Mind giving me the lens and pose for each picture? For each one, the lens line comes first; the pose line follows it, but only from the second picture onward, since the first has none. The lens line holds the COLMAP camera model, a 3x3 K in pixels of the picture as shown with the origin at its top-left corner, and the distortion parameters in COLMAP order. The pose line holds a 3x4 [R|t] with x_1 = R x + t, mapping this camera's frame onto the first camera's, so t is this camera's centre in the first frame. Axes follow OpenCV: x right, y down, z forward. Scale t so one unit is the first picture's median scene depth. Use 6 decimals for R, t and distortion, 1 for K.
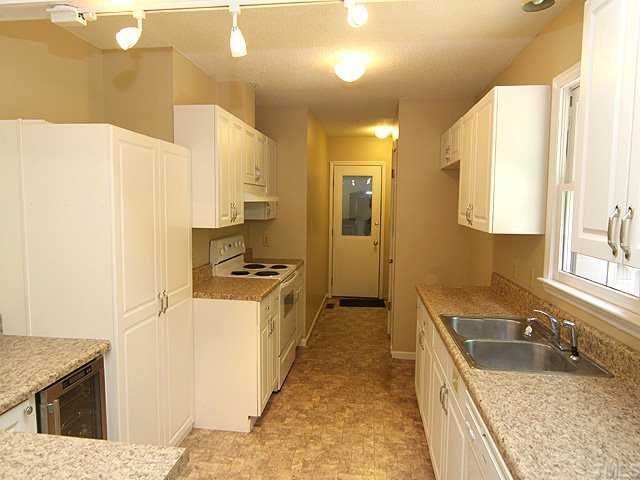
lens RADIAL K [[400.4, 0, 320.0], [0, 400.4, 240.0], [0, 0, 1]] dist [-0.001181, -0.000528]
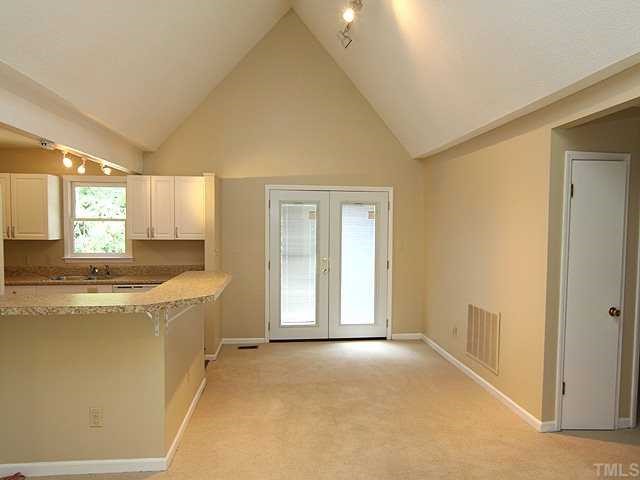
lens RADIAL K [[400.4, 0, 320.0], [0, 400.4, 240.0], [0, 0, 1]] dist [-0.001181, -0.000528]
pose [[-0.220252, -0.052256, 0.974042, -2.213874], [0.082583, 0.993980, 0.071999, -0.055053], [-0.971941, 0.096297, -0.214610, 0.027453]]
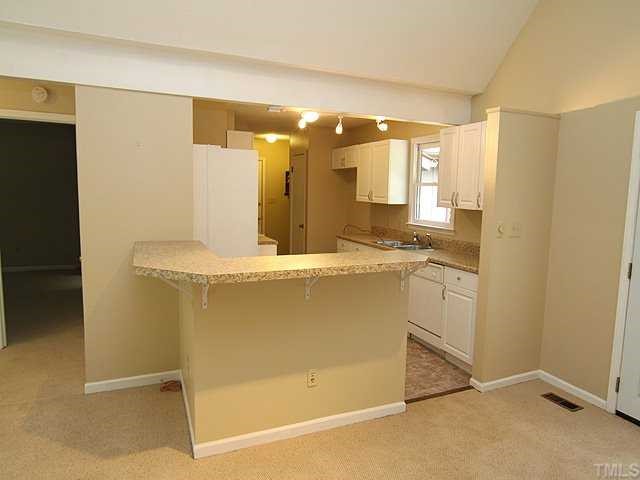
lens RADIAL K [[400.4, 0, 320.0], [0, 400.4, 240.0], [0, 0, 1]] dist [-0.001181, -0.000528]
pose [[0.863034, -0.058623, 0.501733, -1.148216], [0.038460, 0.997986, 0.050450, 0.062332], [-0.503680, -0.024243, 0.863550, -0.826866]]
